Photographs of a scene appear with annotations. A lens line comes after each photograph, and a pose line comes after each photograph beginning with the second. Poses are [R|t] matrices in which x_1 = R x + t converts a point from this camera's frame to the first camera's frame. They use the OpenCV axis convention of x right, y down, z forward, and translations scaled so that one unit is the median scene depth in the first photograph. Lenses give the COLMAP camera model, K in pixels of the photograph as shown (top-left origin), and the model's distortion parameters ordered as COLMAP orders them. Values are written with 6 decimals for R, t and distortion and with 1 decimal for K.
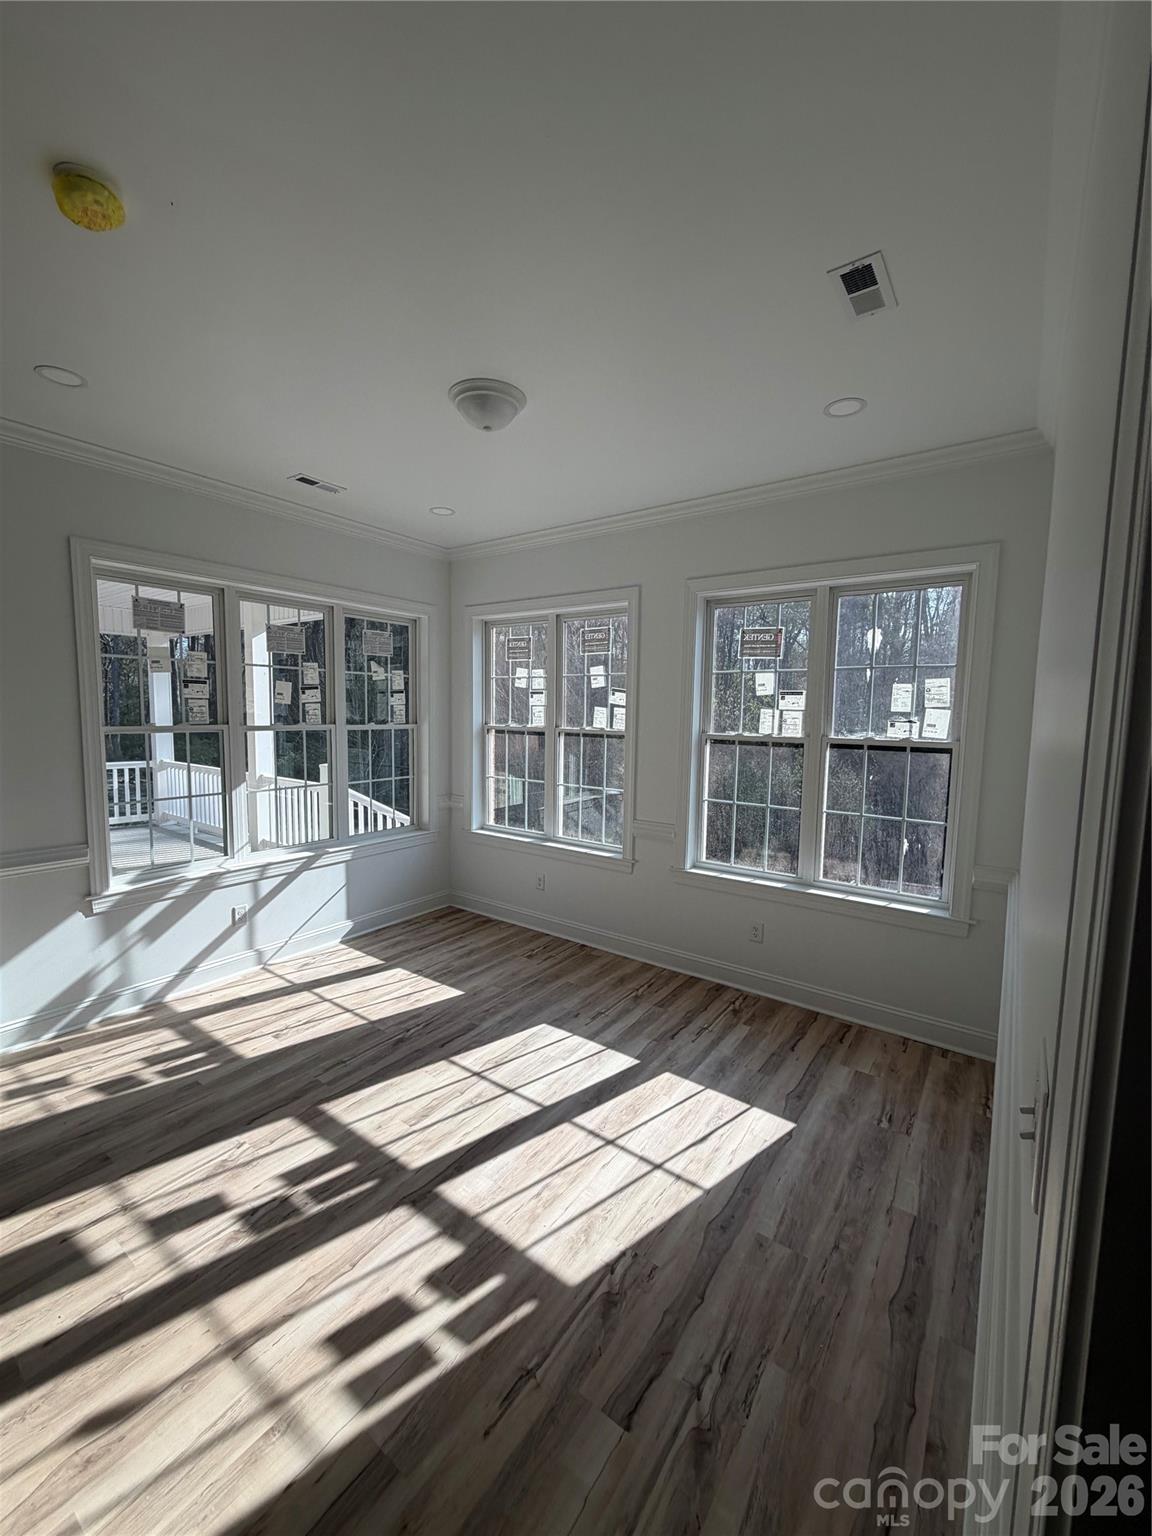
lens RADIAL K [[608.5, 0, 572.4], [0, 608.5, 768.3], [0, 0, 1]] dist [-0.006702, 0.001186]
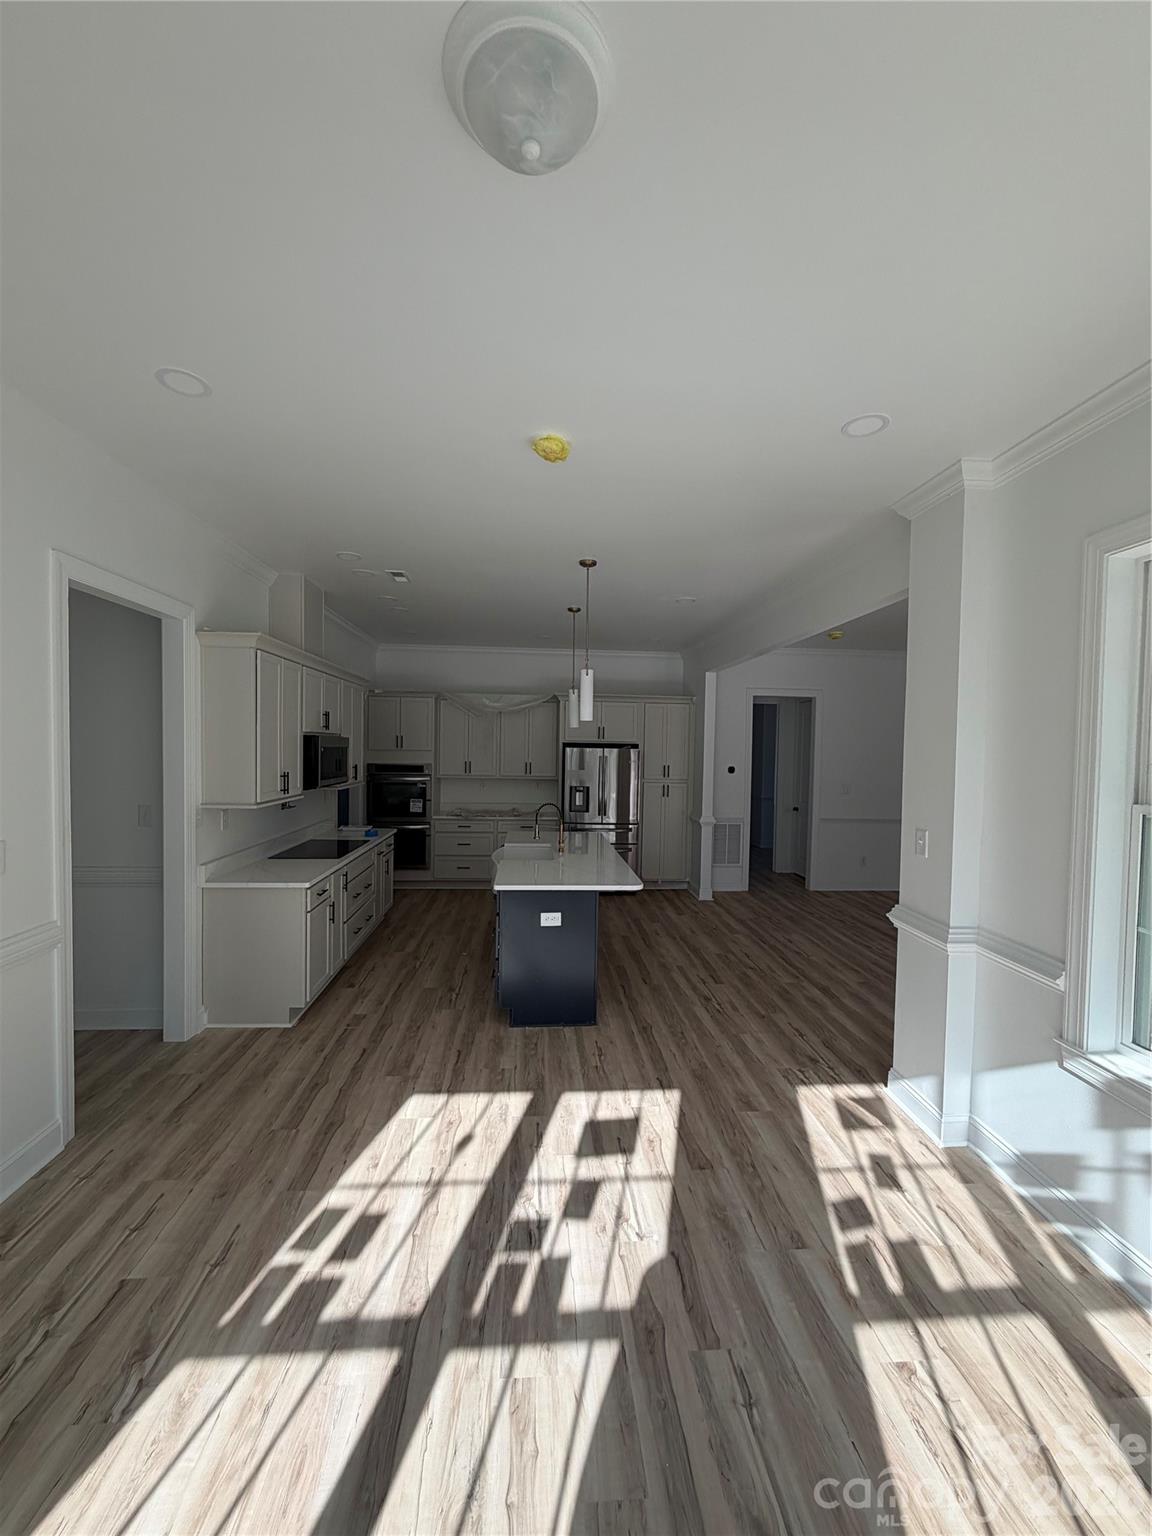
lens RADIAL K [[608.5, 0, 568.5], [0, 608.5, 757.2], [0, 0, 1]] dist [-0.006702, 0.001186]
pose [[-0.764464, -0.026320, -0.644129, 0.145208], [-0.086047, 0.994392, 0.061490, -0.163080], [0.638898, 0.102432, -0.762442, 1.723452]]
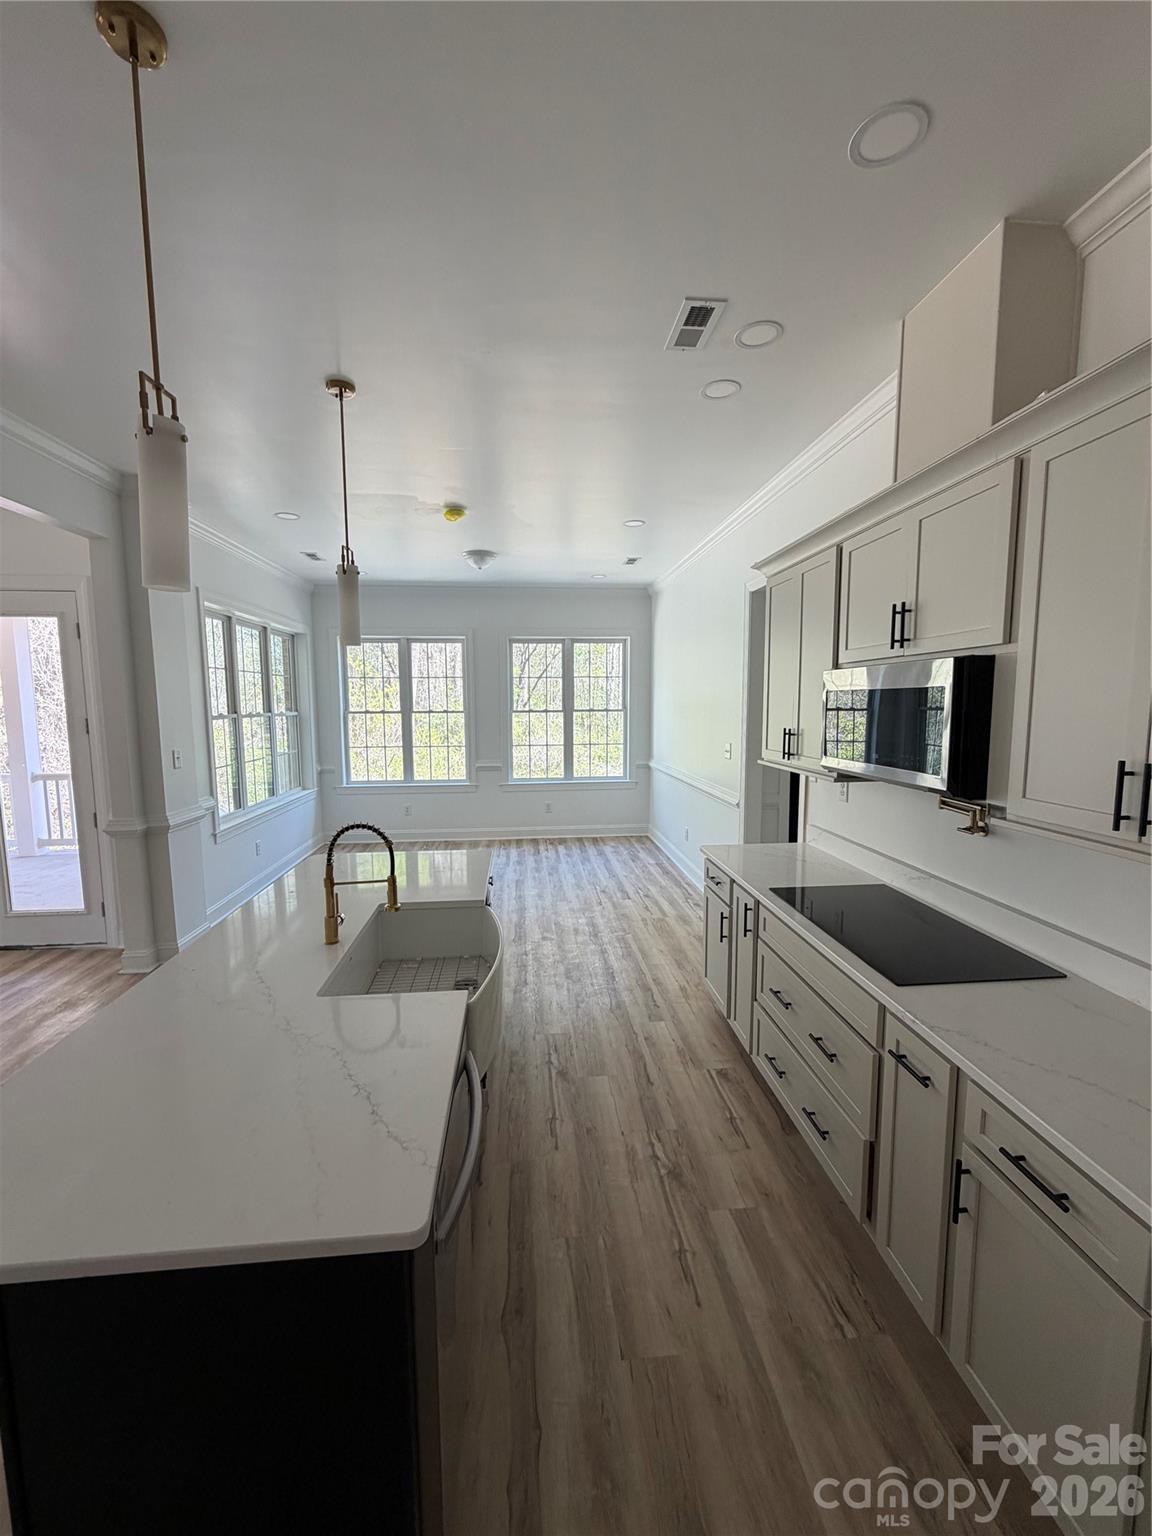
lens RADIAL K [[608.5, 0, 583.0], [0, 608.5, 770.9], [0, 0, 1]] dist [-0.006702, 0.001186]
pose [[0.746339, -0.088197, 0.659697, -1.699218], [0.069110, 0.996093, 0.054984, 0.065955], [-0.661969, 0.004555, 0.749518, -1.074593]]
